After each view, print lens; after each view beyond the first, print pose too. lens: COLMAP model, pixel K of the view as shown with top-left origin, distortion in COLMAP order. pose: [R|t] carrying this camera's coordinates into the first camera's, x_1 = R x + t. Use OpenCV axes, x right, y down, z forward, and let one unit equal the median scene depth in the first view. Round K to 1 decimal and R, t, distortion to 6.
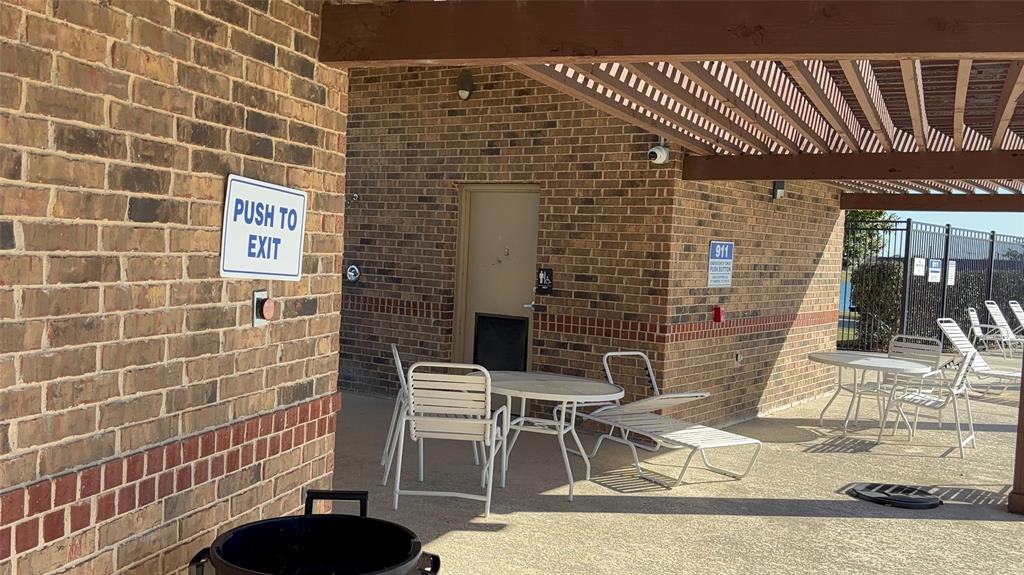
lens RADIAL K [[1009.0, 0, 496.3], [0, 1009.0, 292.8], [0, 0, 1]] dist [0.112133, -0.246056]
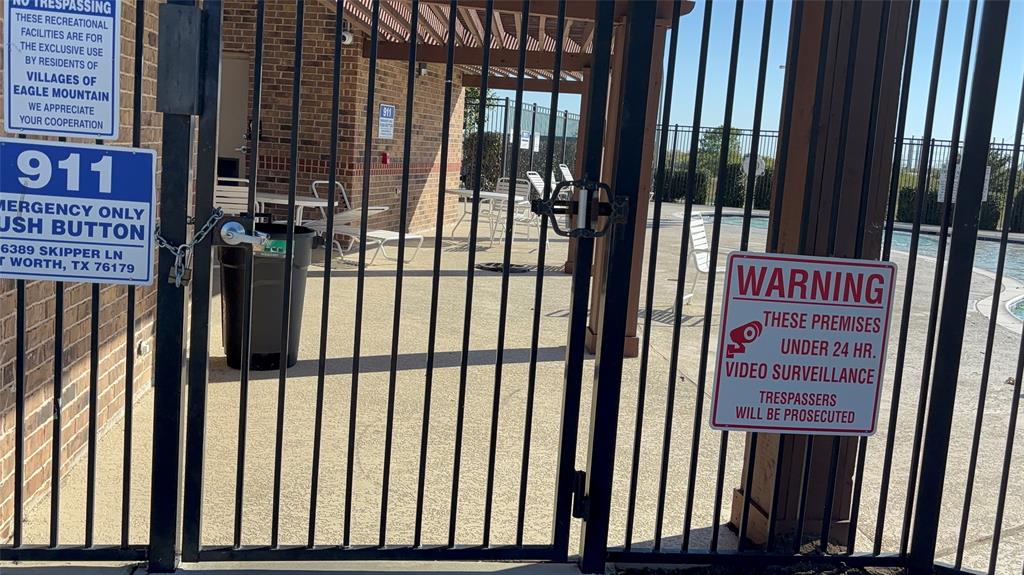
lens RADIAL K [[995.4, 0, 521.1], [0, 995.4, 285.0], [0, 0, 1]] dist [0.051596, -0.020640]
pose [[0.919323, -0.029779, 0.392375, -0.150272], [-0.016959, 0.993208, 0.115113, 0.033298], [-0.393137, -0.112480, 0.912574, -0.335894]]
